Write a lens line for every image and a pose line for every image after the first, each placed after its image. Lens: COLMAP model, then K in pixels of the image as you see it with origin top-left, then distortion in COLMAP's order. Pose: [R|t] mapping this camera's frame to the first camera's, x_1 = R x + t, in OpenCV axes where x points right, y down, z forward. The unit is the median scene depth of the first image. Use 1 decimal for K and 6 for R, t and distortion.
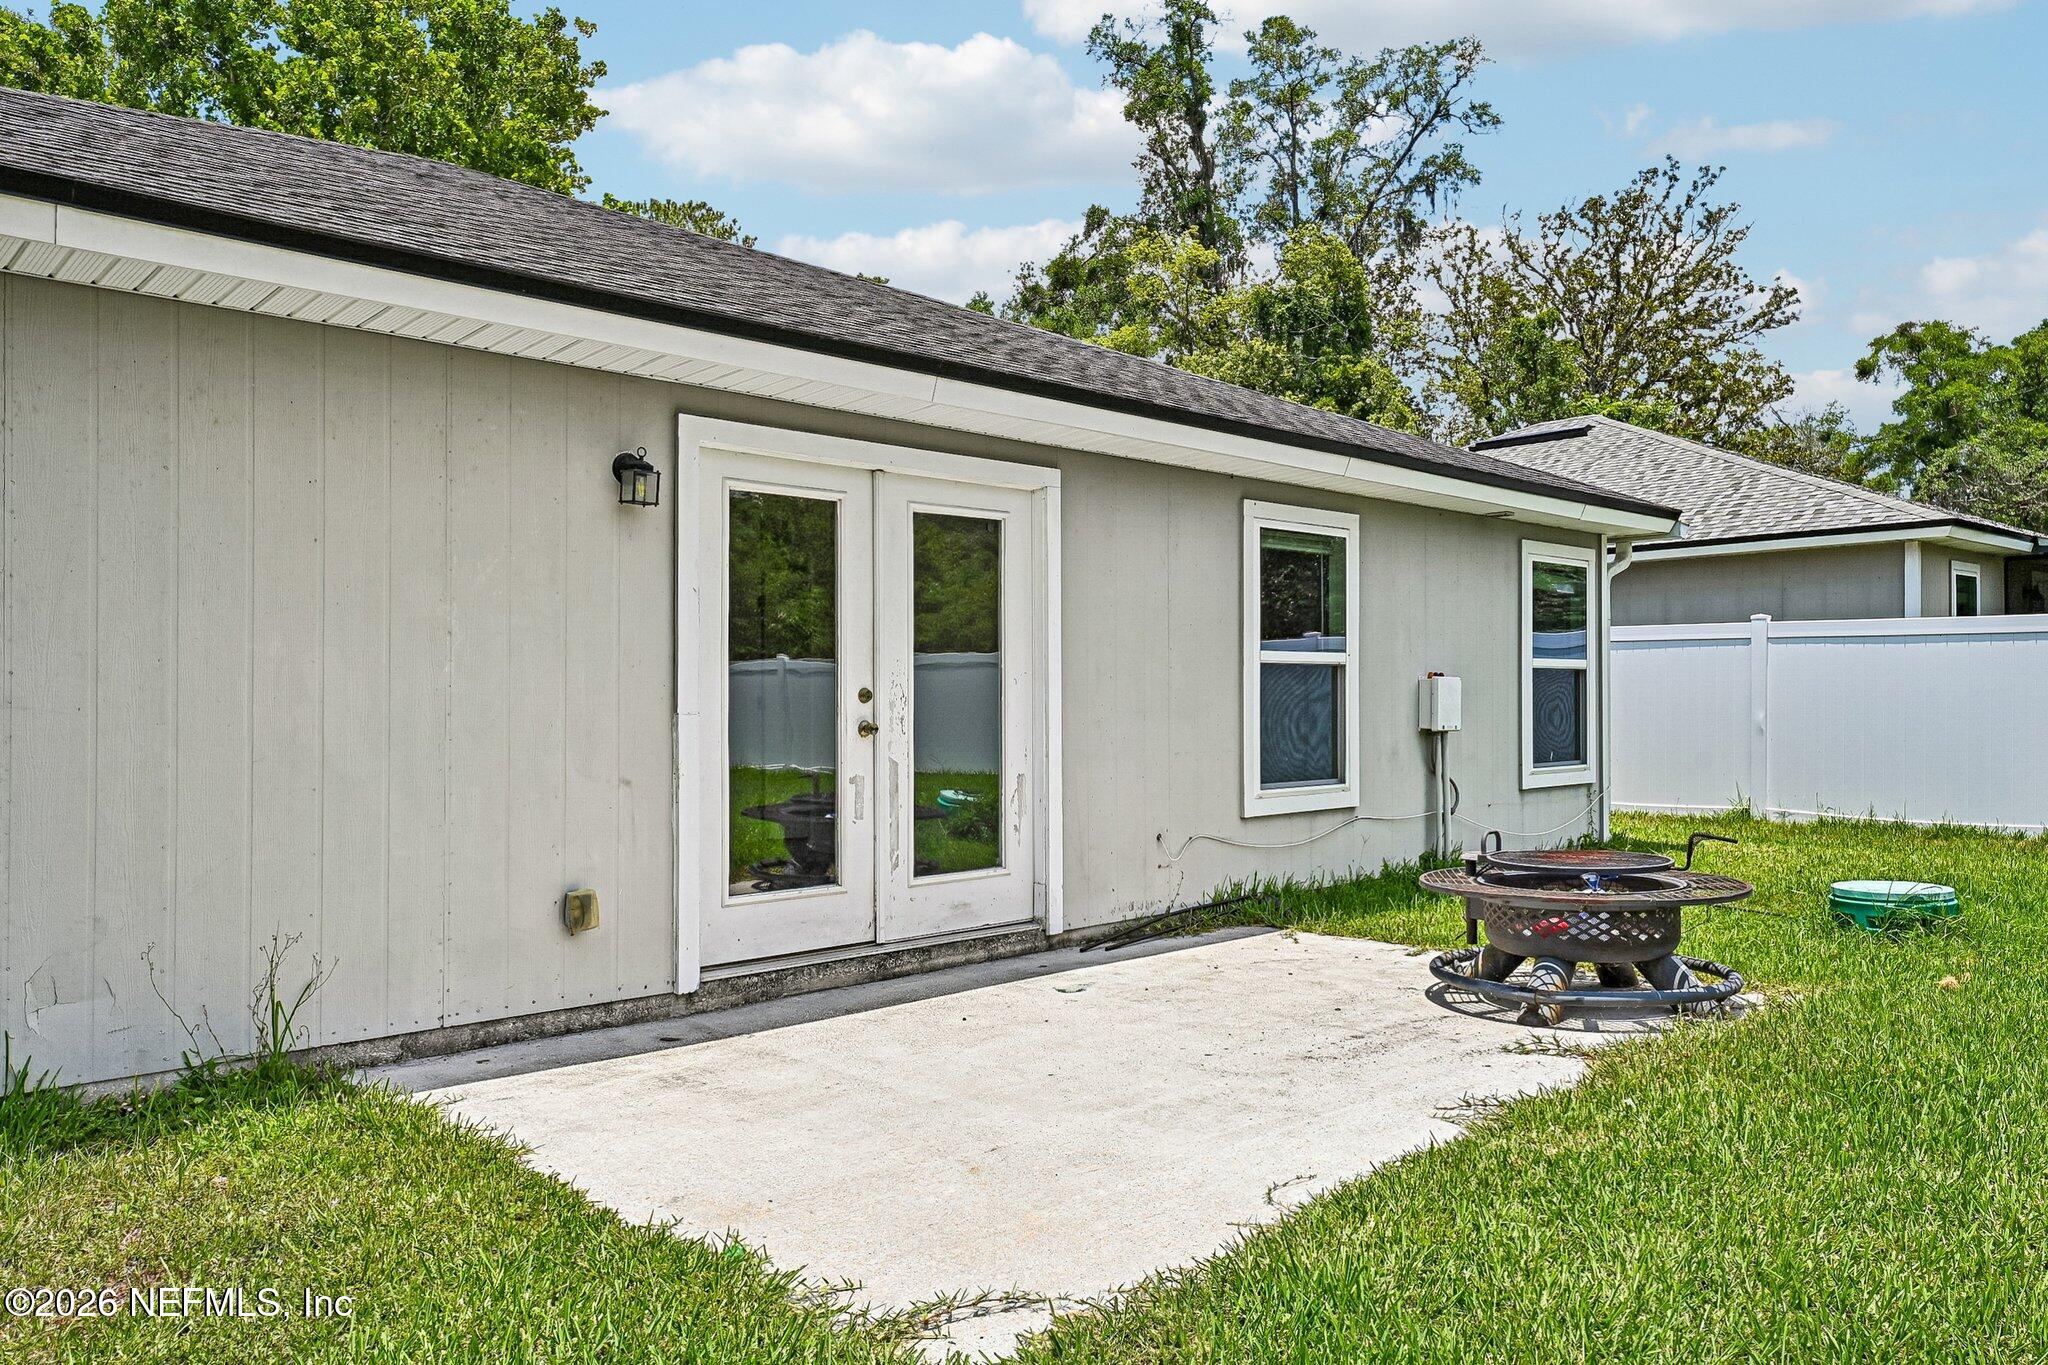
lens RADIAL K [[1457.3, 0, 1013.9], [0, 1457.3, 689.5], [0, 0, 1]] dist [0.007222, -0.003394]
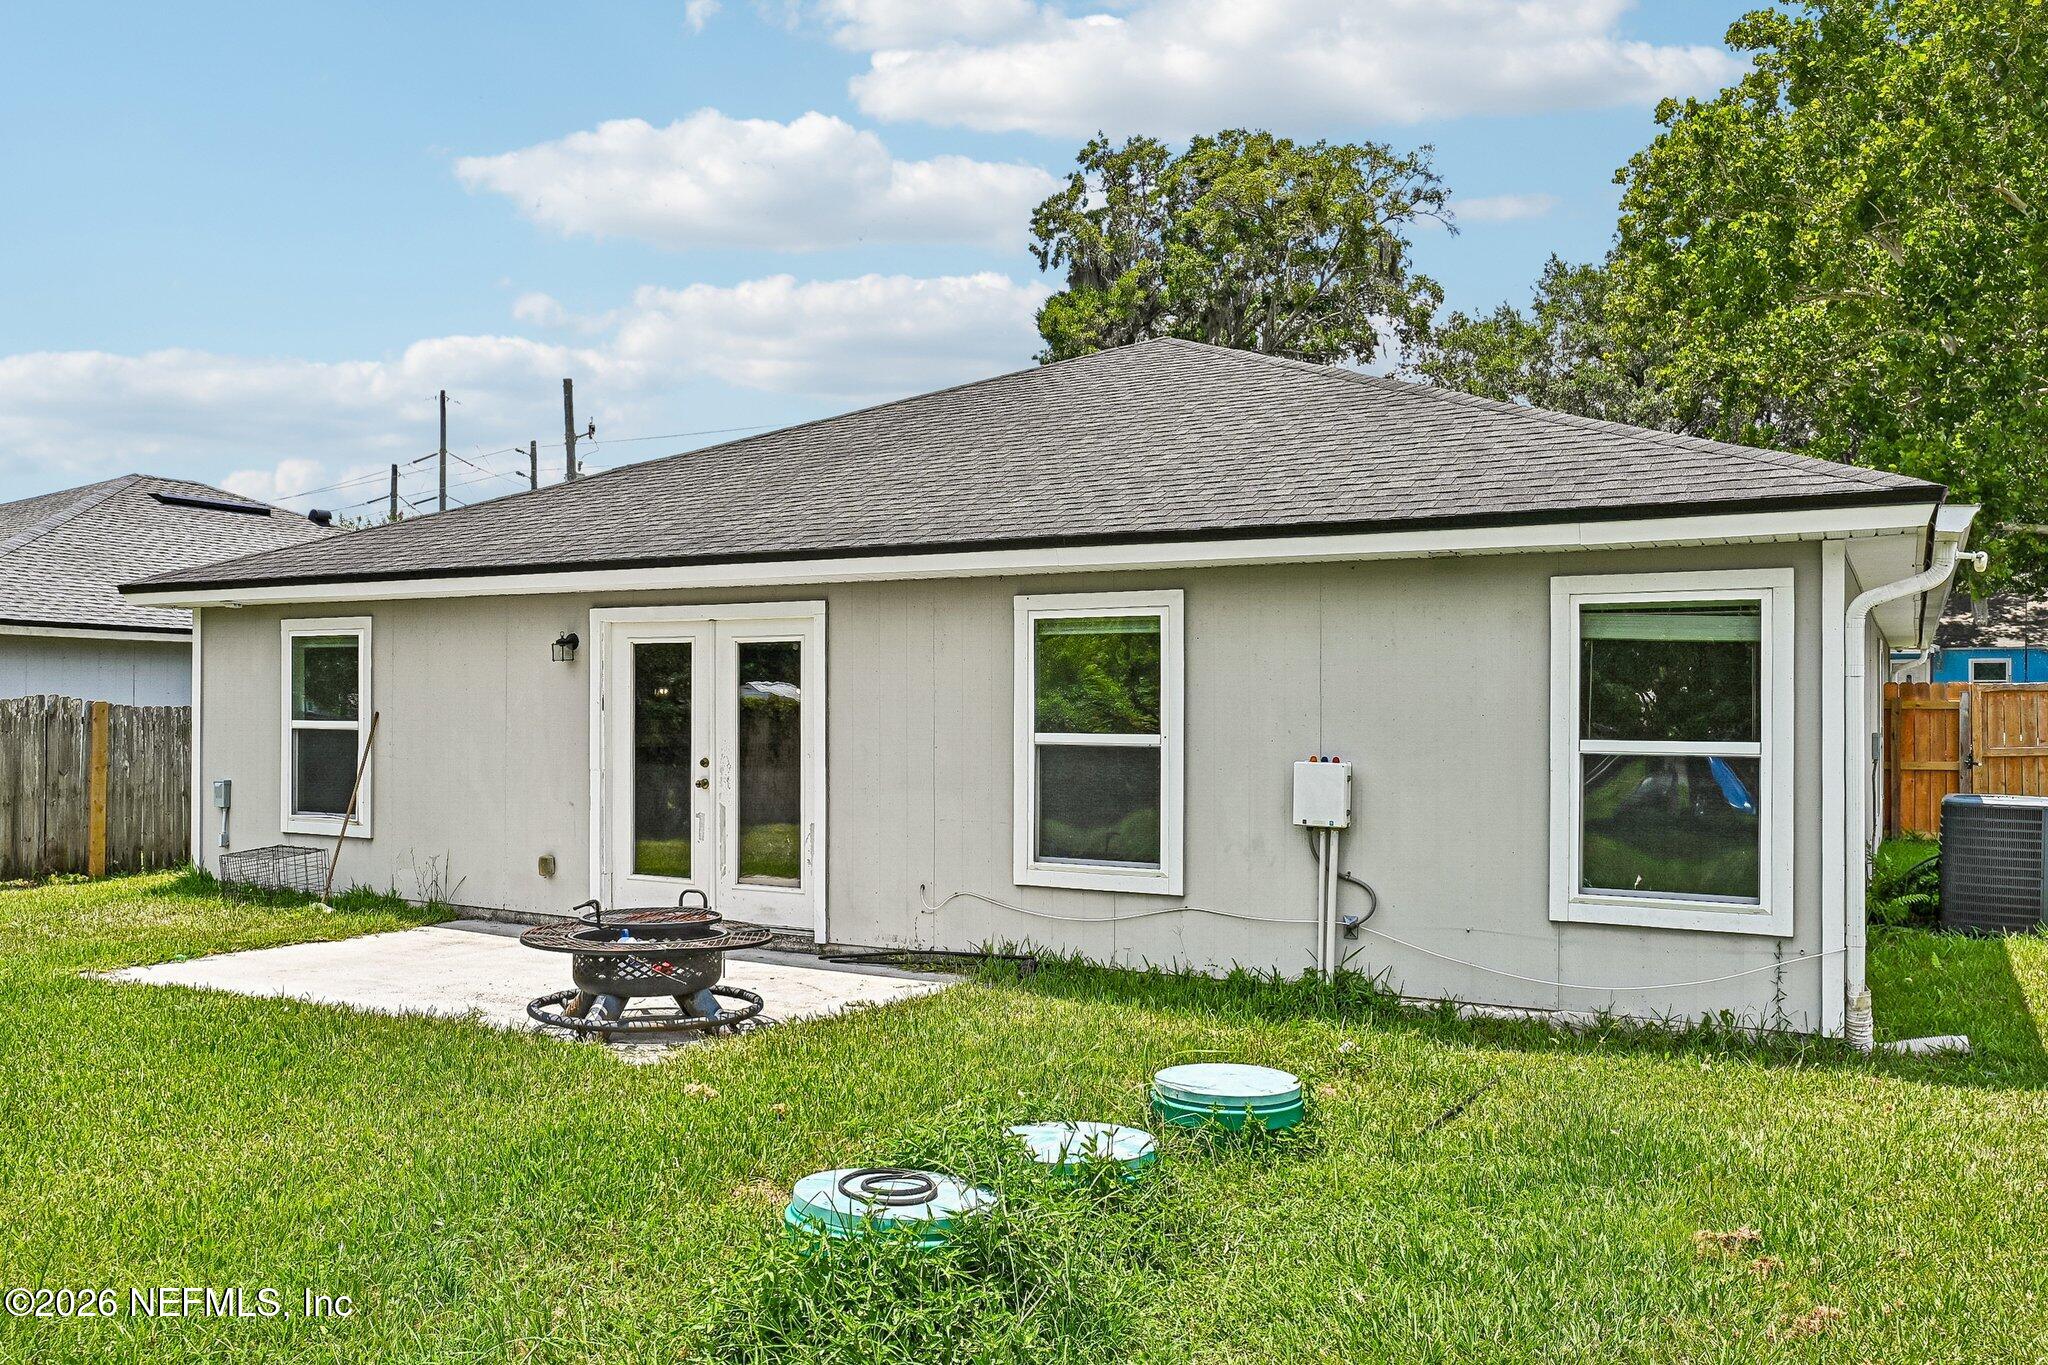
lens RADIAL K [[1570.6, 0, 1025.4], [0, 1570.6, 678.7], [0, 0, 1]] dist [-0.002413, -0.002906]
pose [[0.297331, -0.009374, -0.954728, 1.195111], [-0.000314, 0.999951, -0.009916, -0.051680], [0.954774, 0.003248, 0.297313, 0.602859]]
